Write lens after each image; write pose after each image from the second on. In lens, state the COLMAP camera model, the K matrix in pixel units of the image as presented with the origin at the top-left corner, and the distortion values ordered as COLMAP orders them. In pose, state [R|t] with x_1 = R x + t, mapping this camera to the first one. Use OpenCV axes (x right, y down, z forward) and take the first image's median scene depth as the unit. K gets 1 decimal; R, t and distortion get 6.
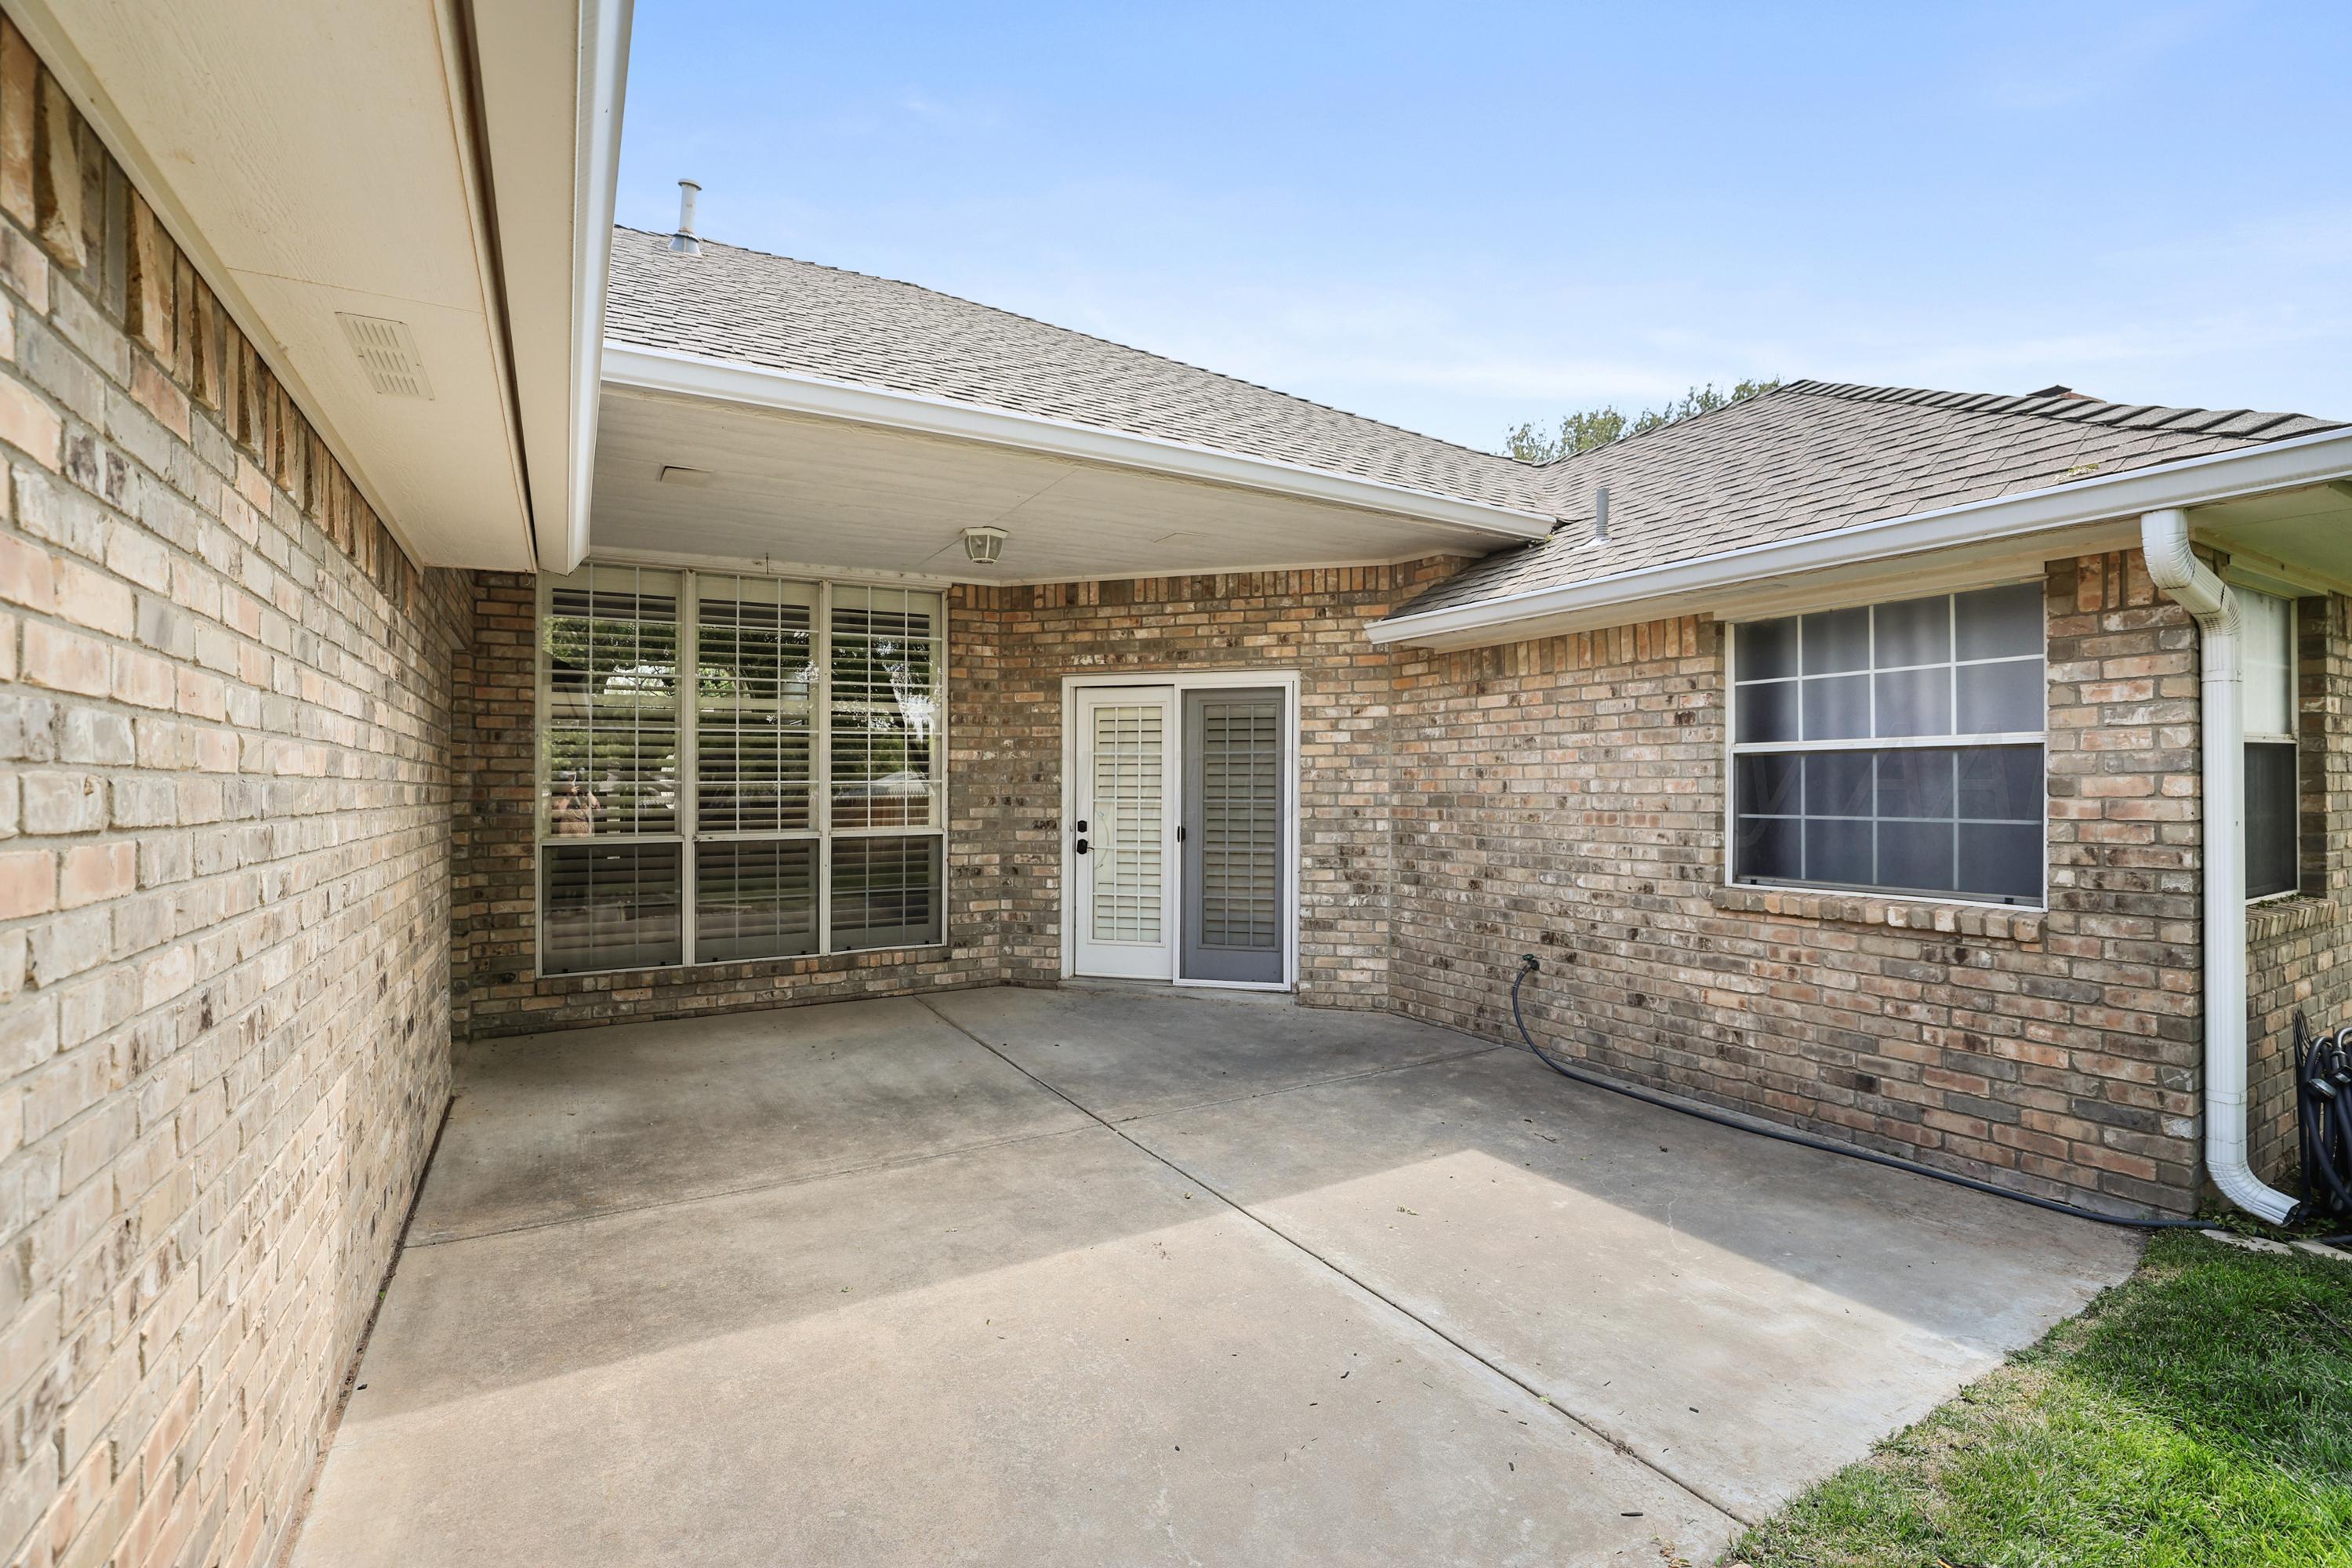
lens RADIAL K [[1028.6, 0, 1174.1], [0, 1028.6, 782.8], [0, 0, 1]] dist [-0.037817, 0.005577]
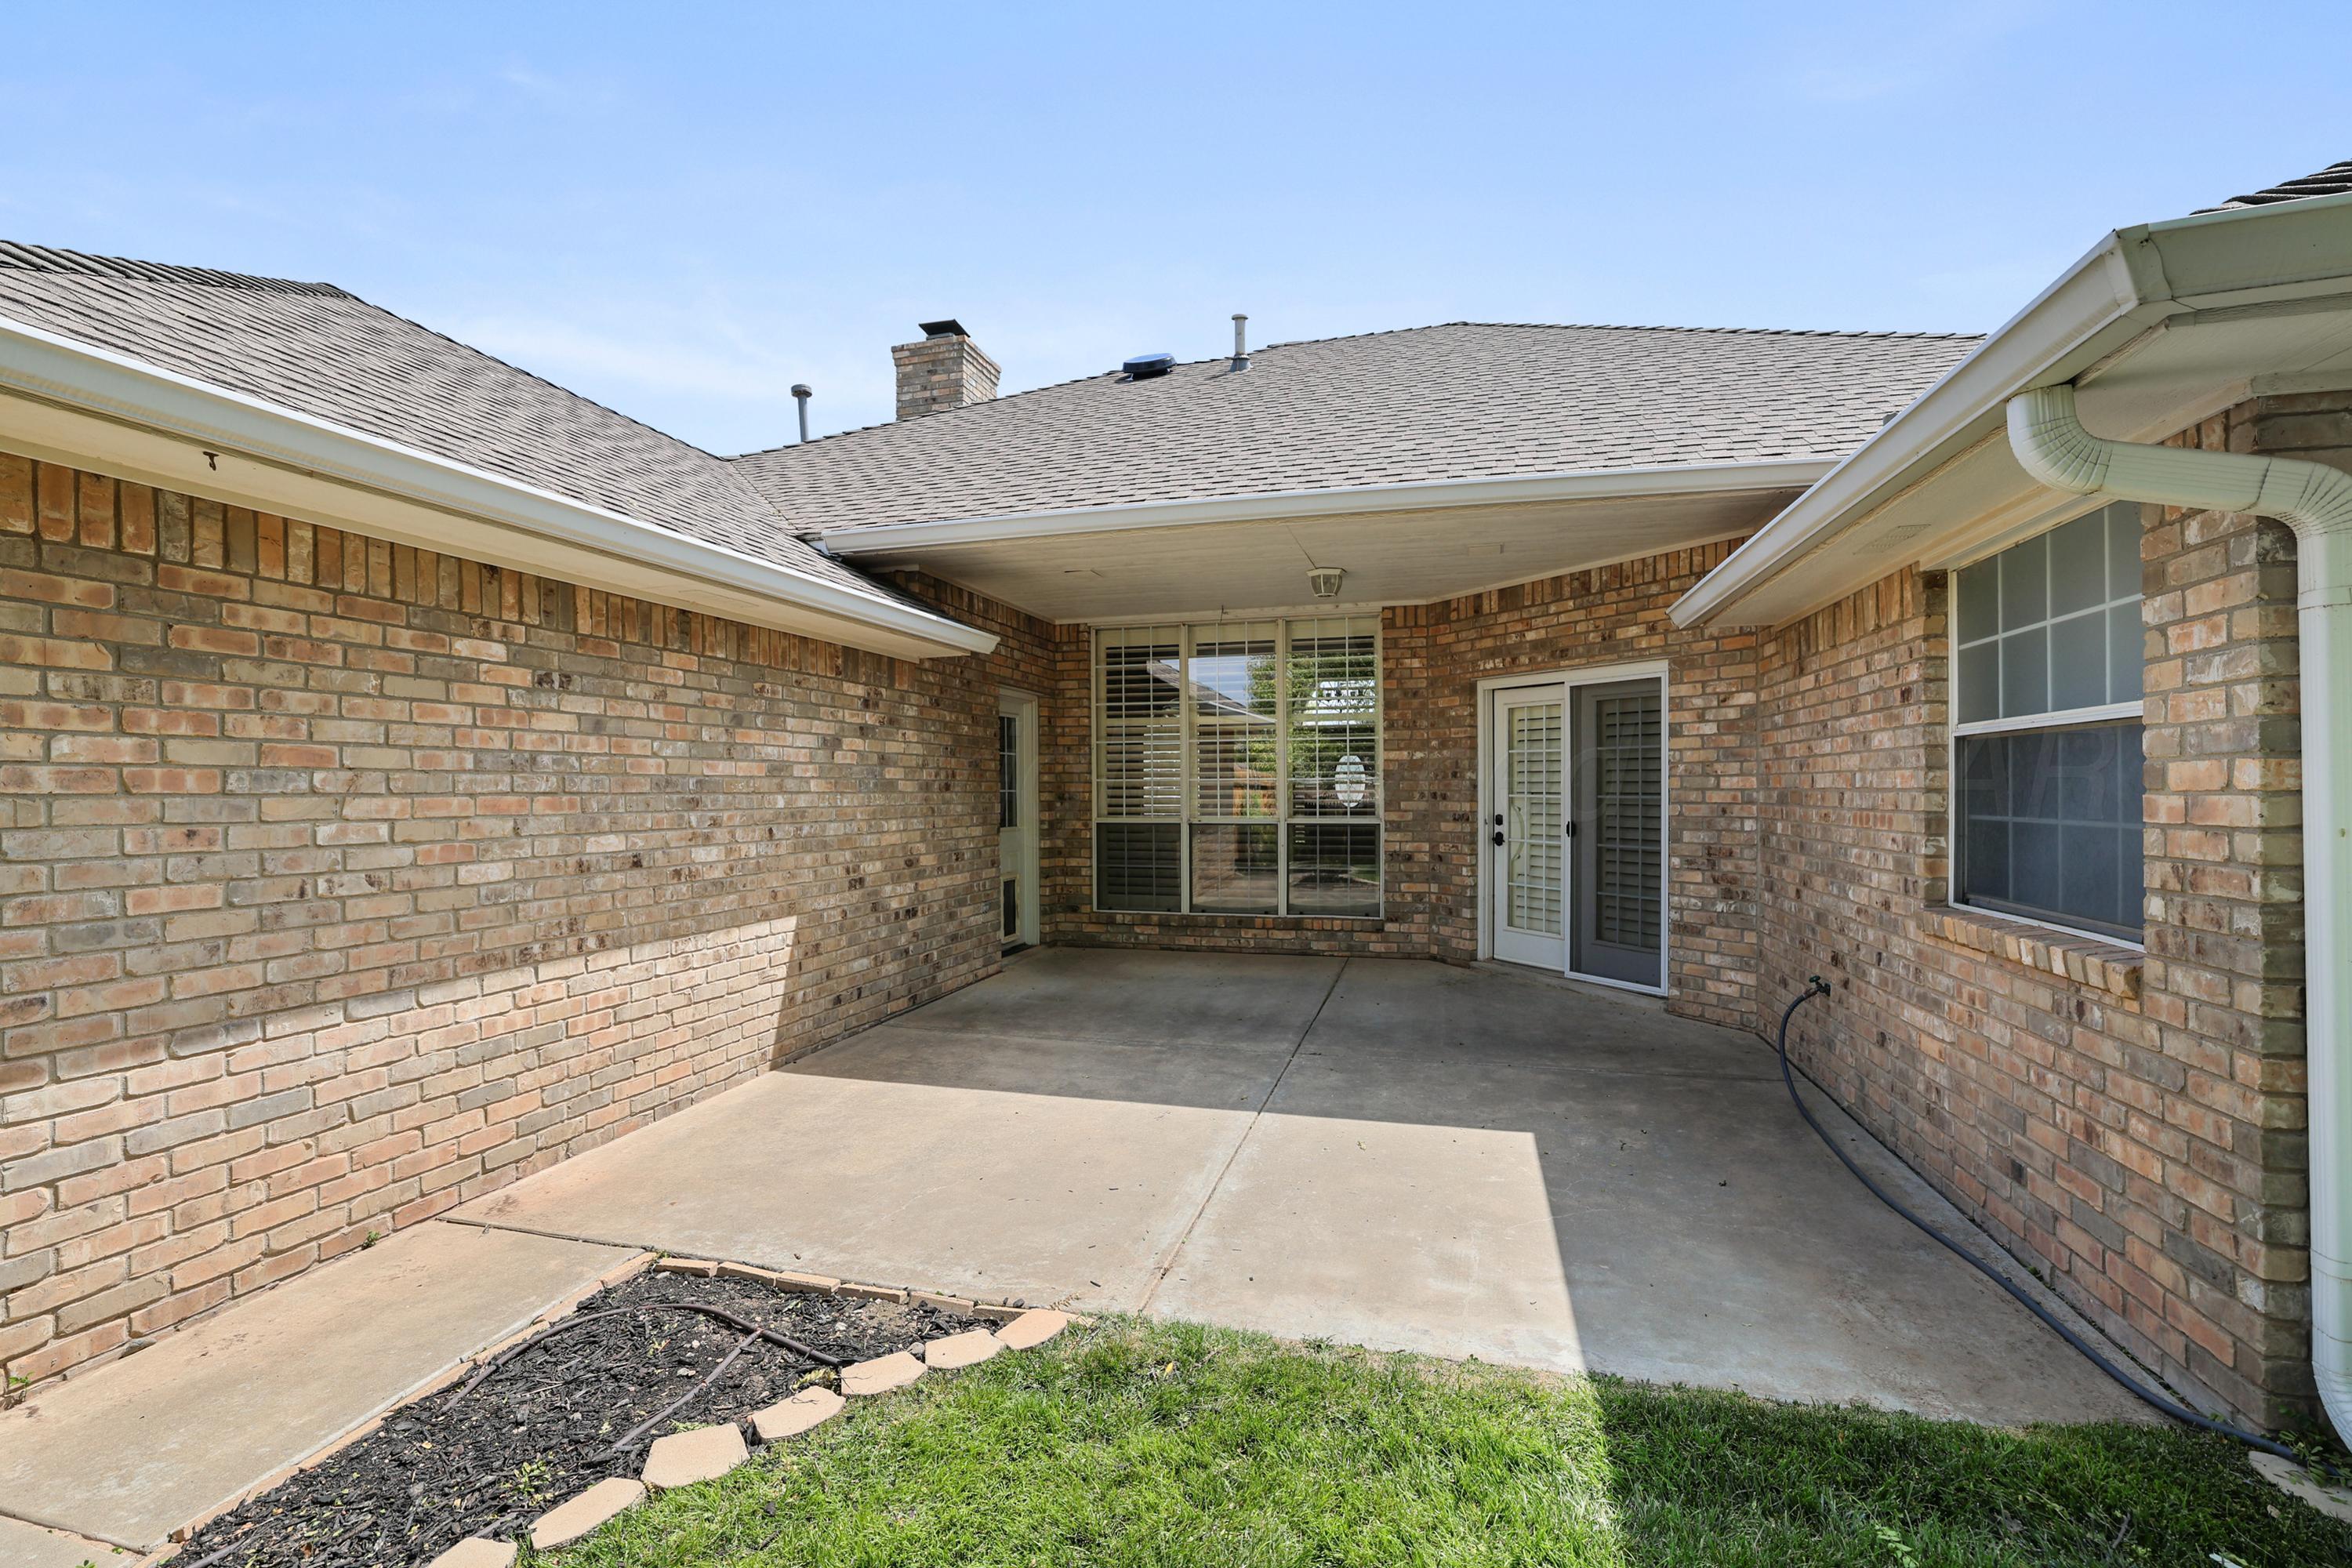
lens RADIAL K [[1028.6, 0, 1183.5], [0, 1028.6, 799.9], [0, 0, 1]] dist [-0.037817, 0.005577]
pose [[0.707755, 0.009727, -0.706391, 0.614380], [0.002571, 0.999863, 0.016343, 0.004735], [0.706453, -0.013383, 0.707633, 0.025289]]
